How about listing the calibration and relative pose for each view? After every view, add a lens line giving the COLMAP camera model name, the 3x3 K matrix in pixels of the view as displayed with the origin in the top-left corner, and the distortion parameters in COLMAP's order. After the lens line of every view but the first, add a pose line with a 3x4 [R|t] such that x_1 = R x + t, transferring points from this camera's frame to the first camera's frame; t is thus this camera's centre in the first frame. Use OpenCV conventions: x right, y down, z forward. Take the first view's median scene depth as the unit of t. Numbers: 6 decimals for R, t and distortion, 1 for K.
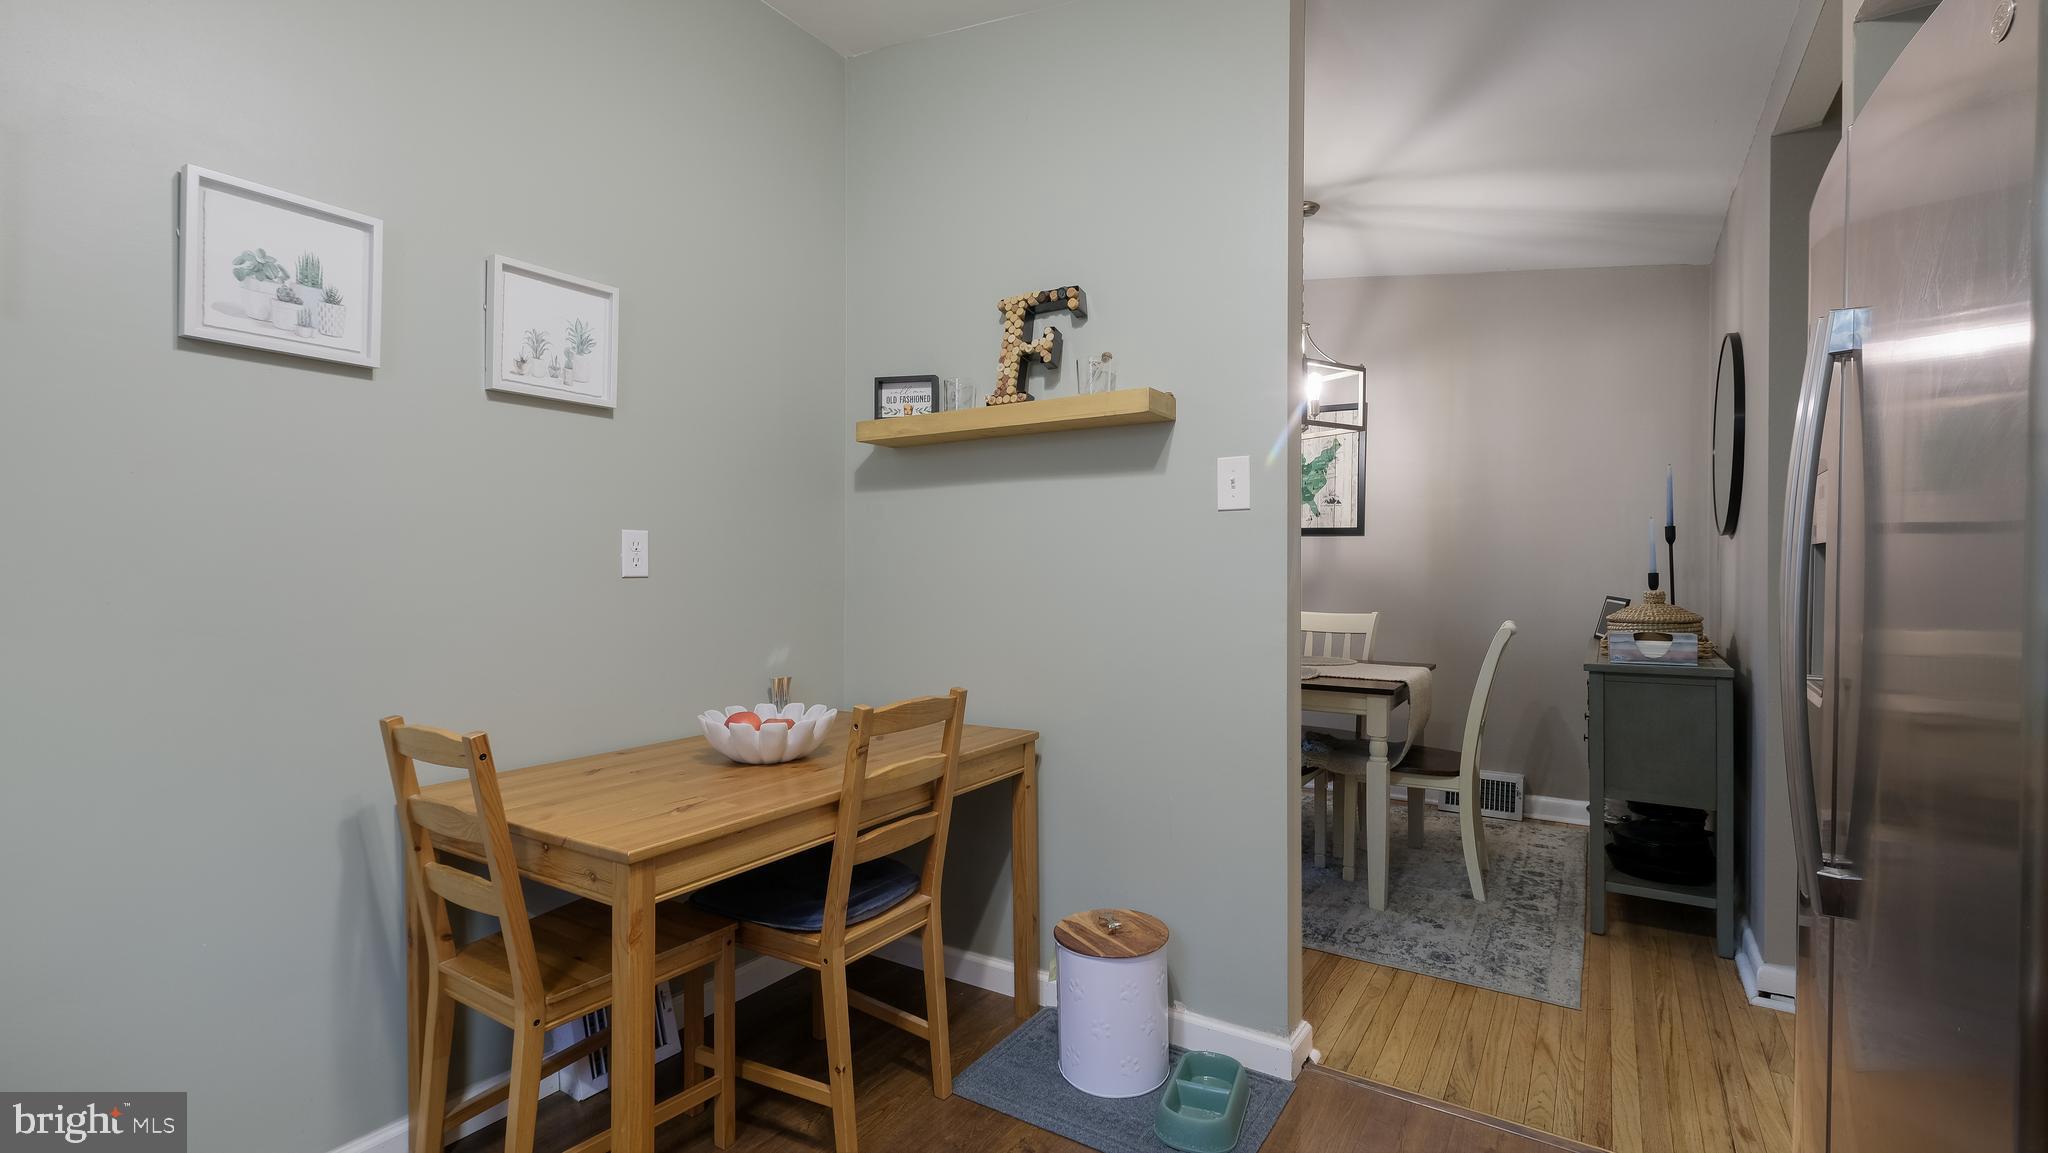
lens RADIAL K [[902.1, 0, 1033.1], [0, 902.1, 566.4], [0, 0, 1]] dist [0.001042, 0.000413]
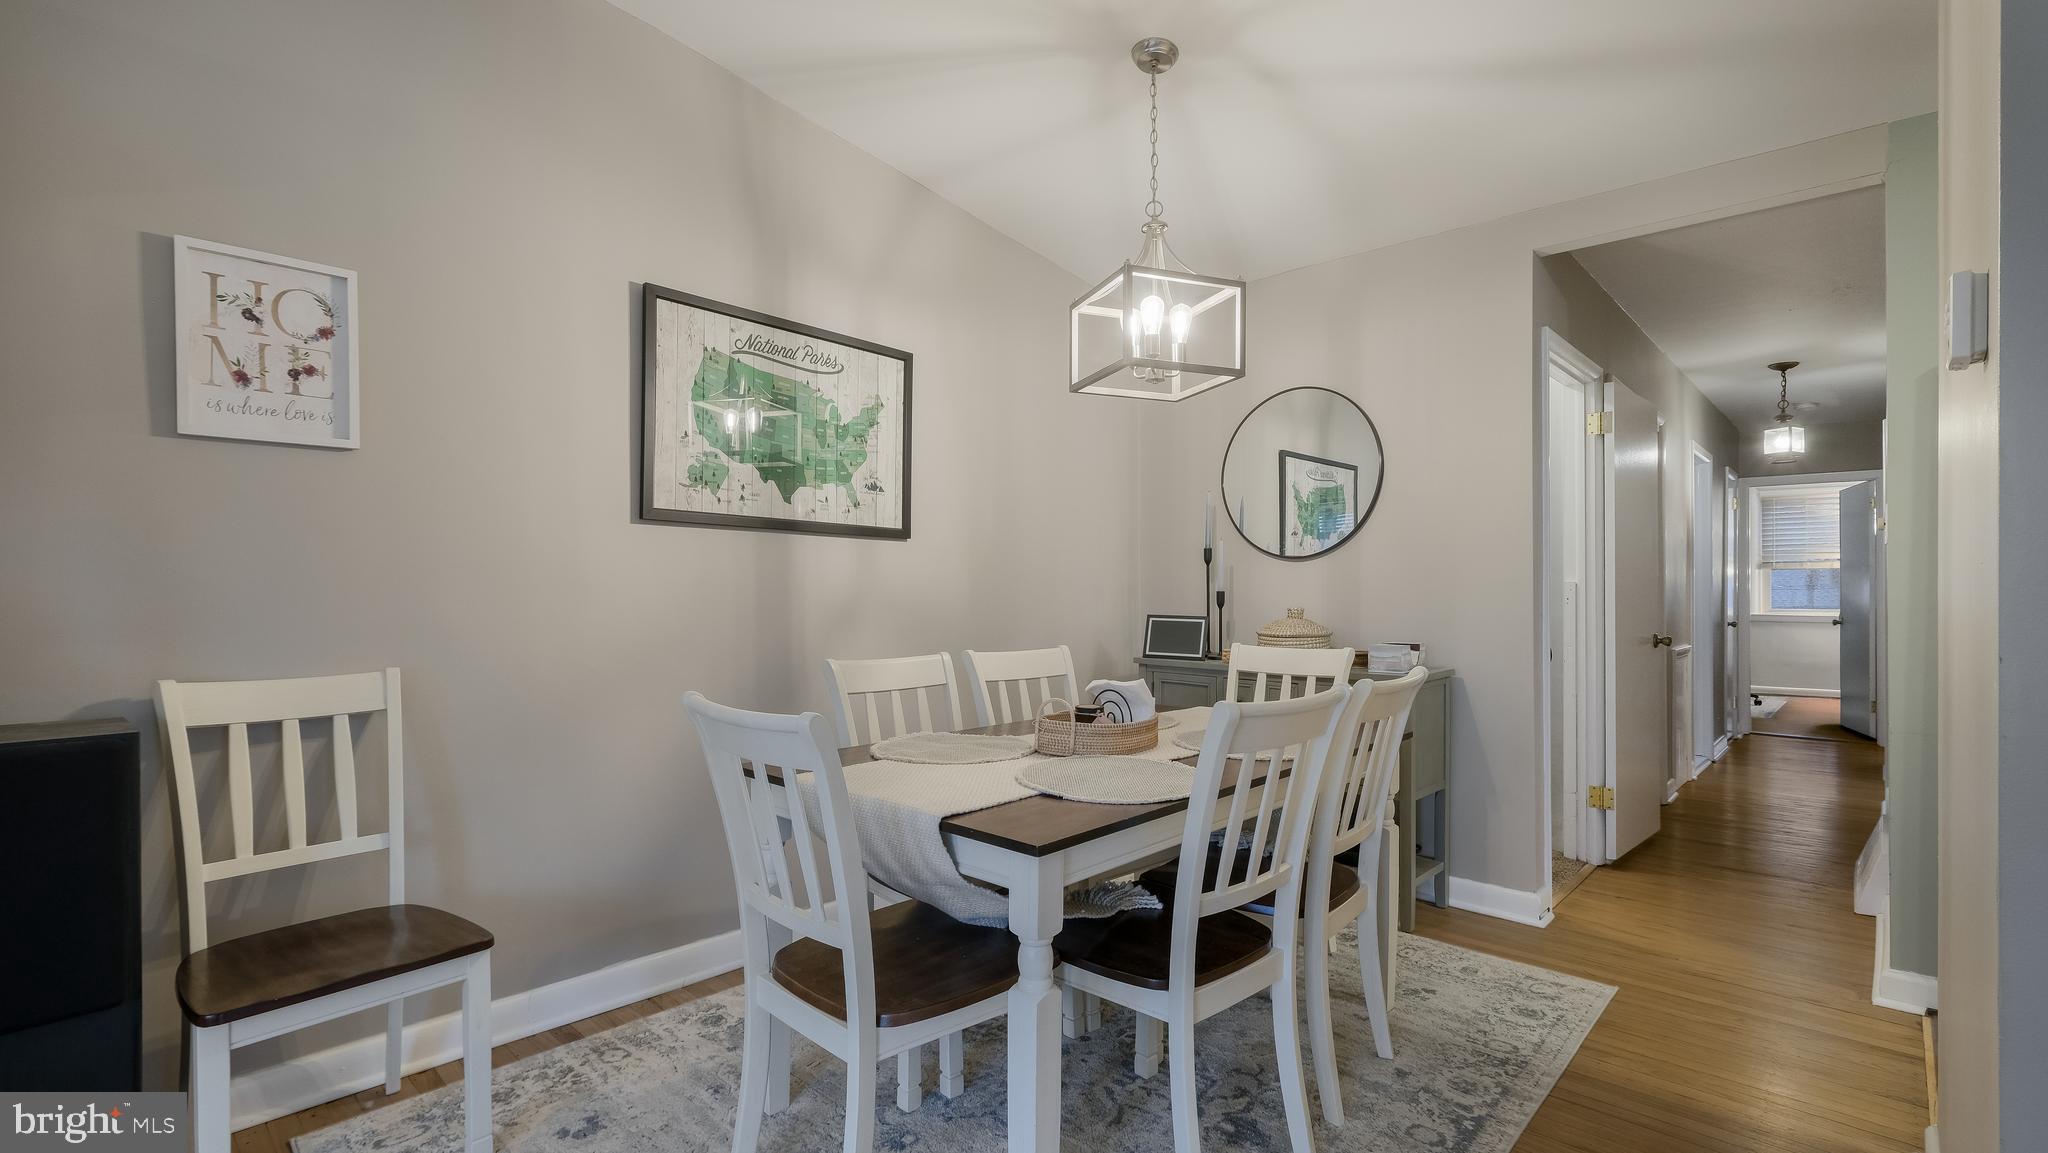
lens RADIAL K [[902.1, 0, 1024.4], [0, 902.1, 596.5], [0, 0, 1]] dist [0.001042, 0.000413]
pose [[0.194309, -0.003684, 0.980934, -0.308075], [0.001434, 0.999993, 0.003471, 0.007078], [-0.980939, 0.000732, 0.194312, 0.766824]]
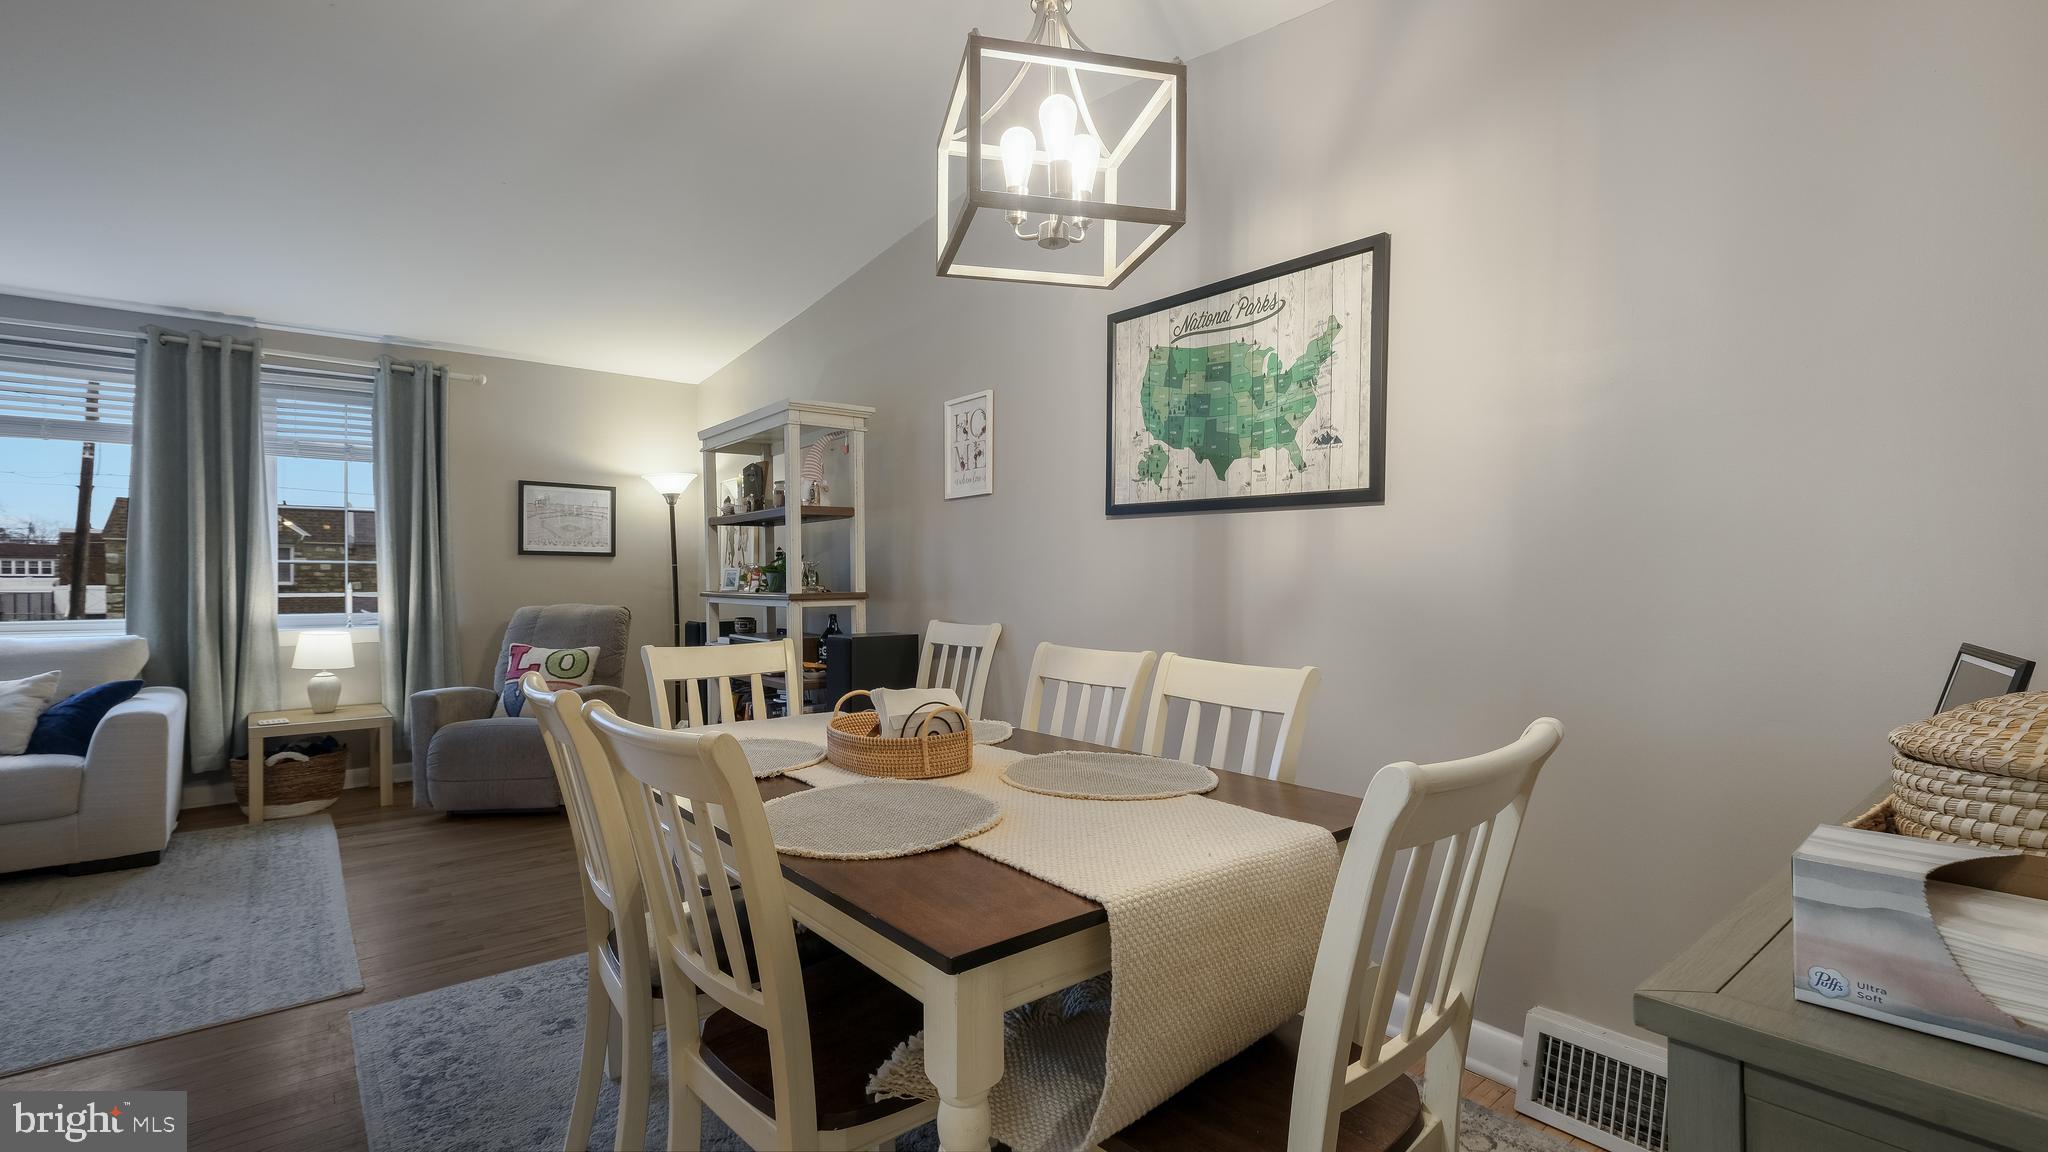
lens RADIAL K [[902.1, 0, 1020.8], [0, 902.1, 577.8], [0, 0, 1]] dist [0.001042, 0.000413]
pose [[0.947358, 0.002464, -0.320167, 0.334680], [-0.003086, 0.999994, -0.001434, 0.007486], [0.320161, 0.002347, 0.947360, 0.465654]]
